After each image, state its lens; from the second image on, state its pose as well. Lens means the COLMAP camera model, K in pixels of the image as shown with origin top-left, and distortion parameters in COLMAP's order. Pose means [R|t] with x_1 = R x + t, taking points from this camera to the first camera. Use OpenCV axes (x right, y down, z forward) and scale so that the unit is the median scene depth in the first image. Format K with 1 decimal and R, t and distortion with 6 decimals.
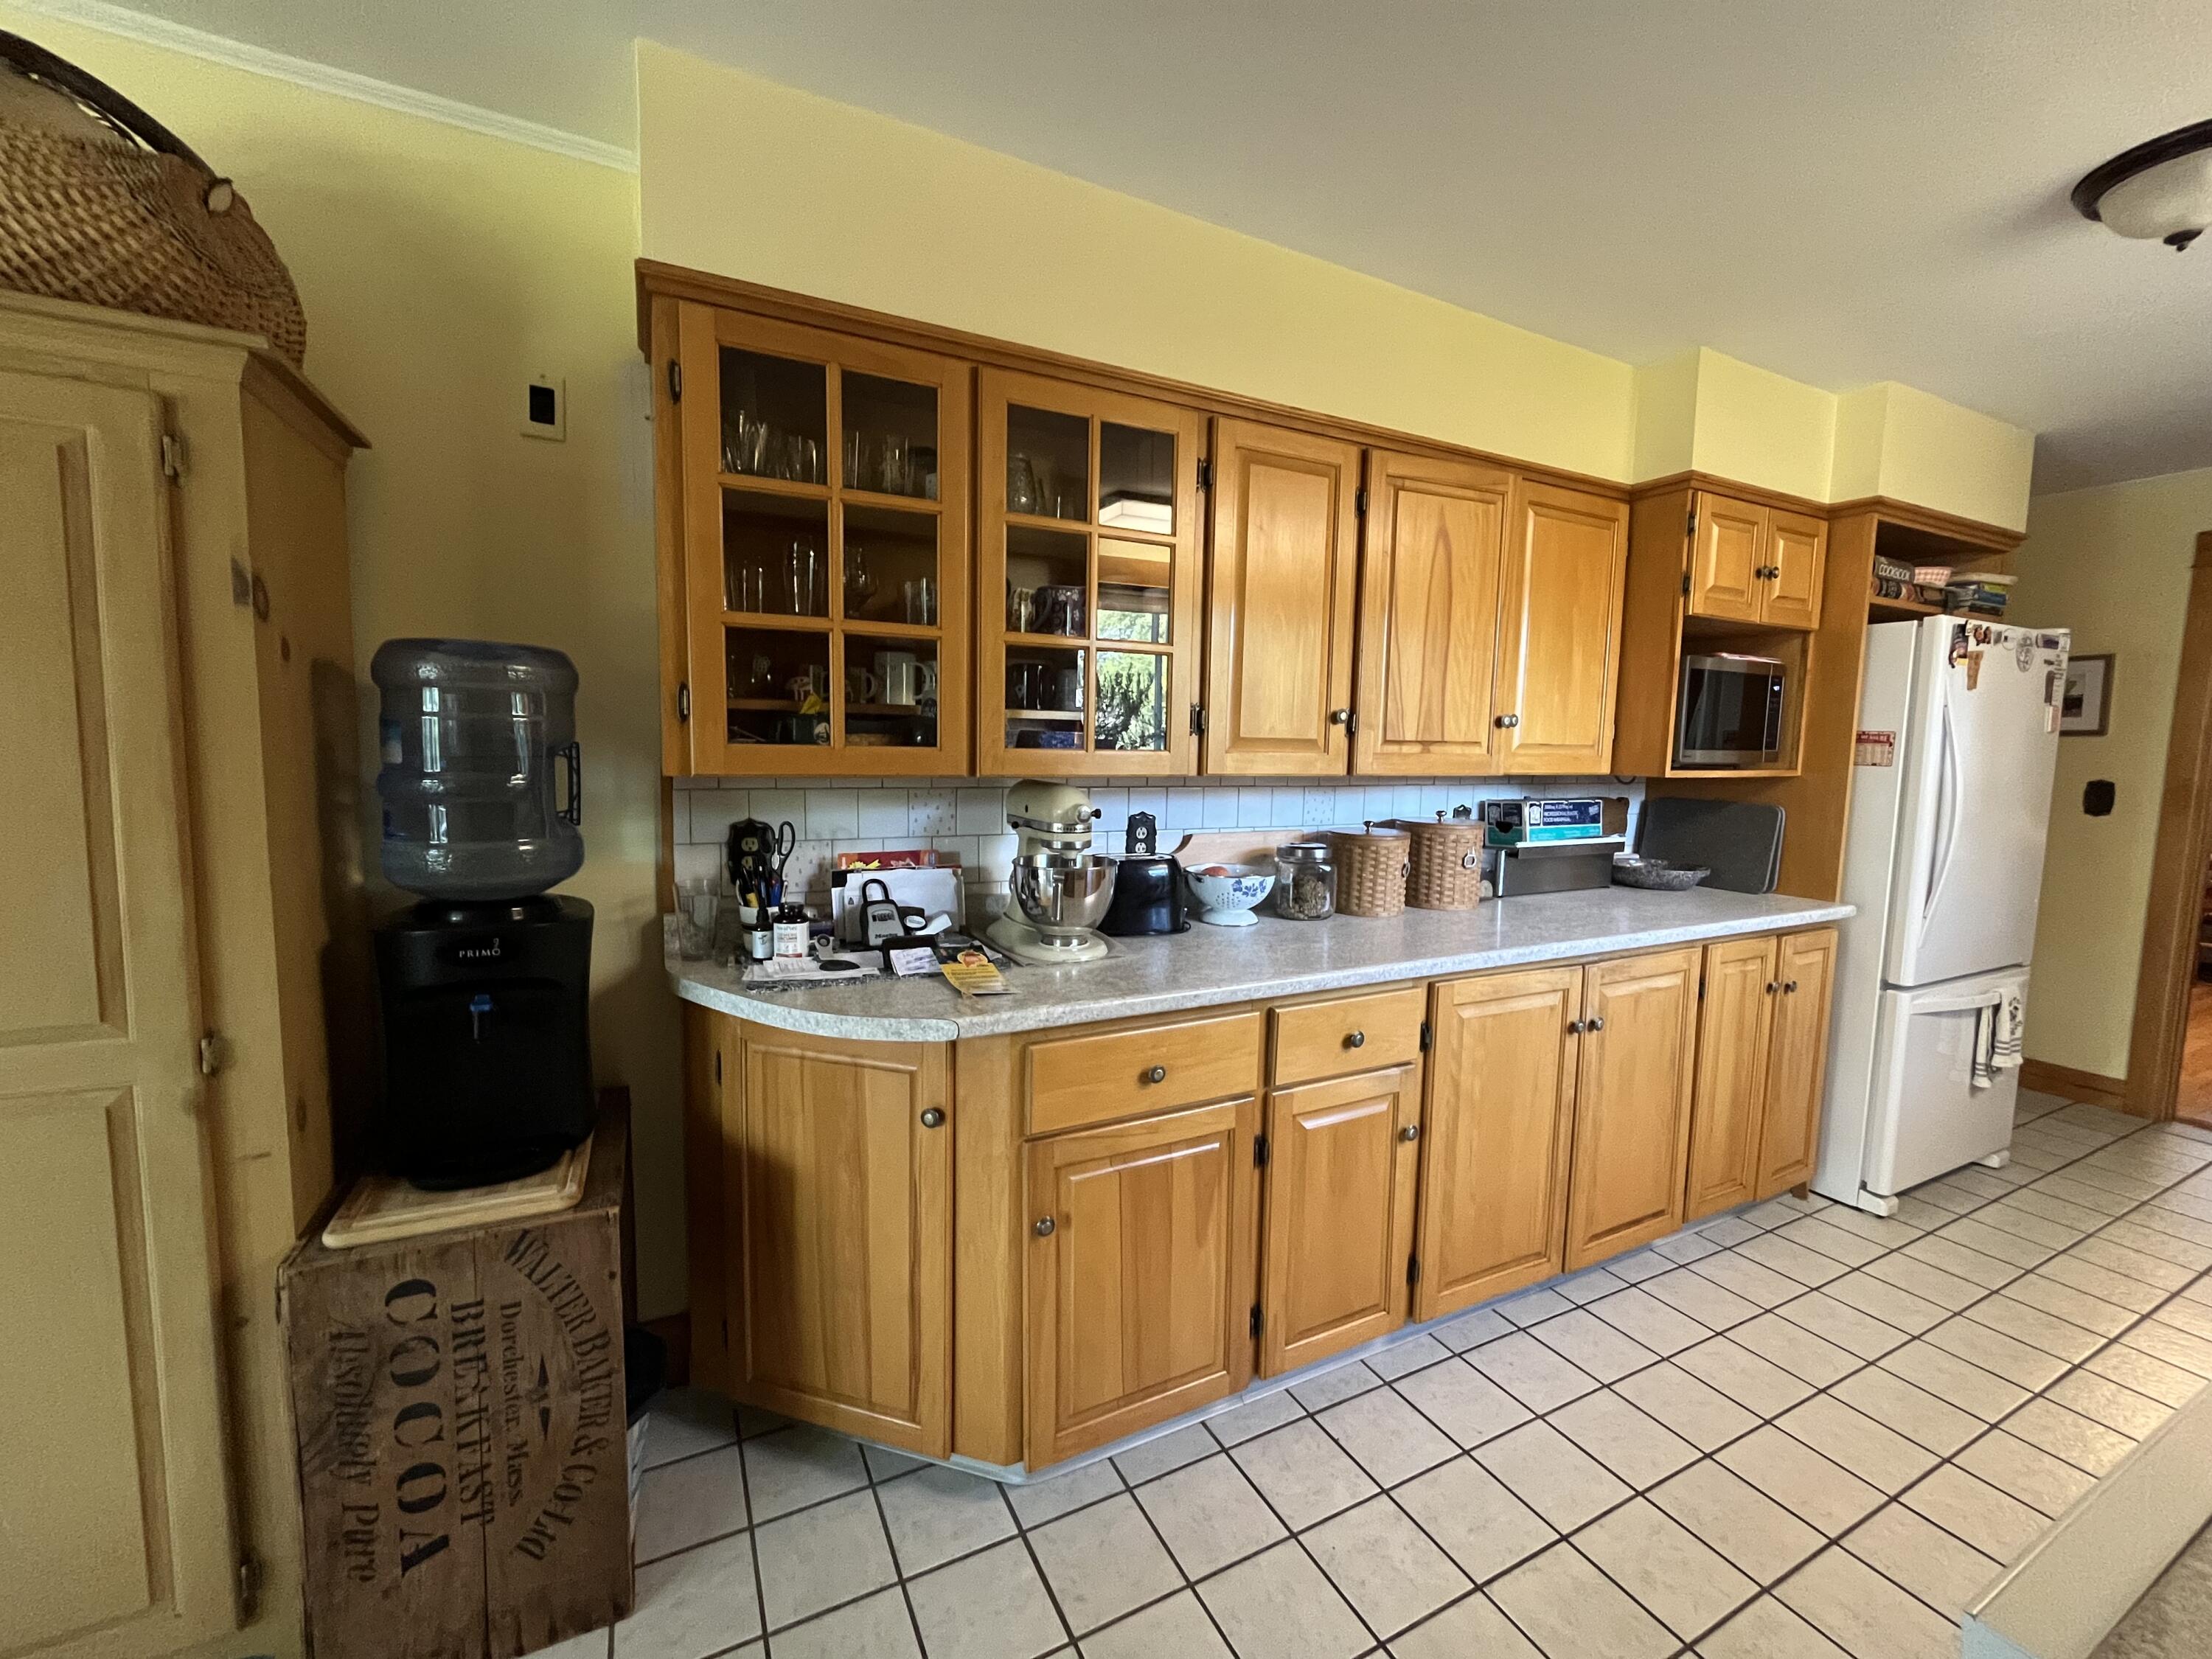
lens RADIAL K [[898.1, 0, 1103.4], [0, 898.1, 826.6], [0, 0, 1]] dist [0.000426, 0.000264]
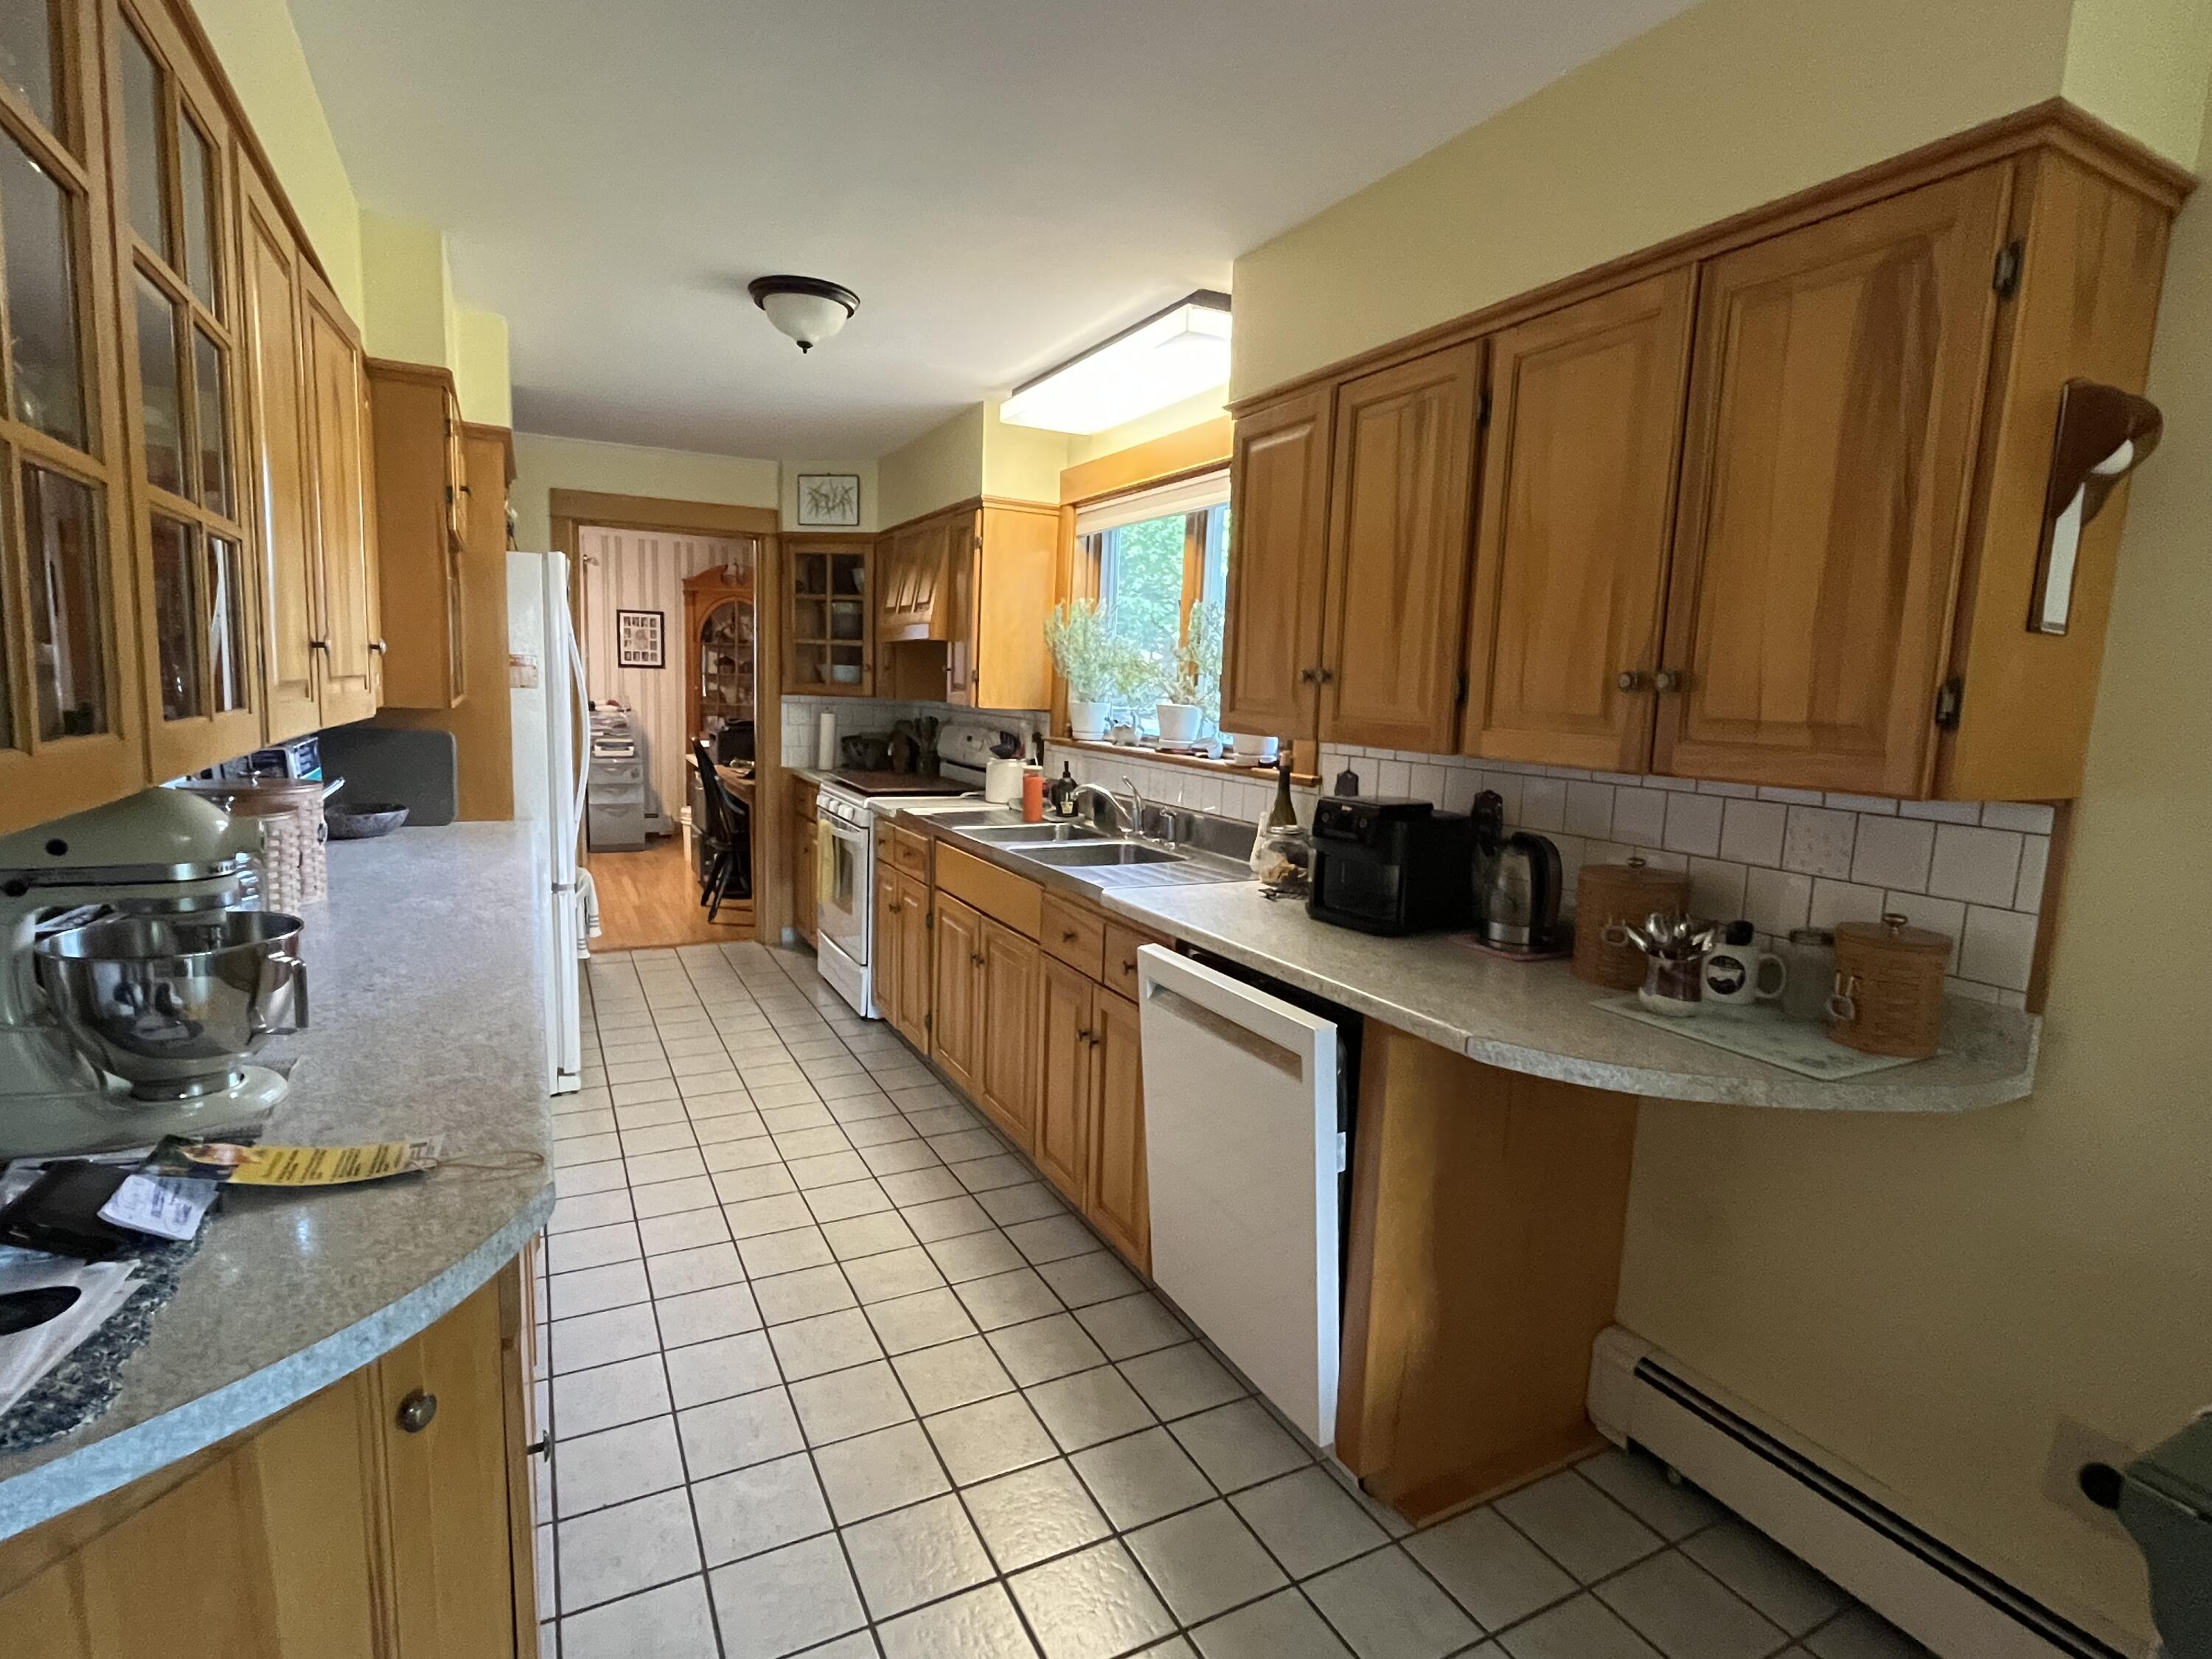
lens RADIAL K [[1099.5, 0, 1103.8], [0, 1099.5, 822.3], [0, 0, 1]] dist [-0.000675, -0.000058]
pose [[-0.011637, -0.146167, 0.989192, -0.680329], [0.064108, 0.987114, 0.146614, -0.085603], [-0.997875, 0.065122, -0.002117, 0.474709]]
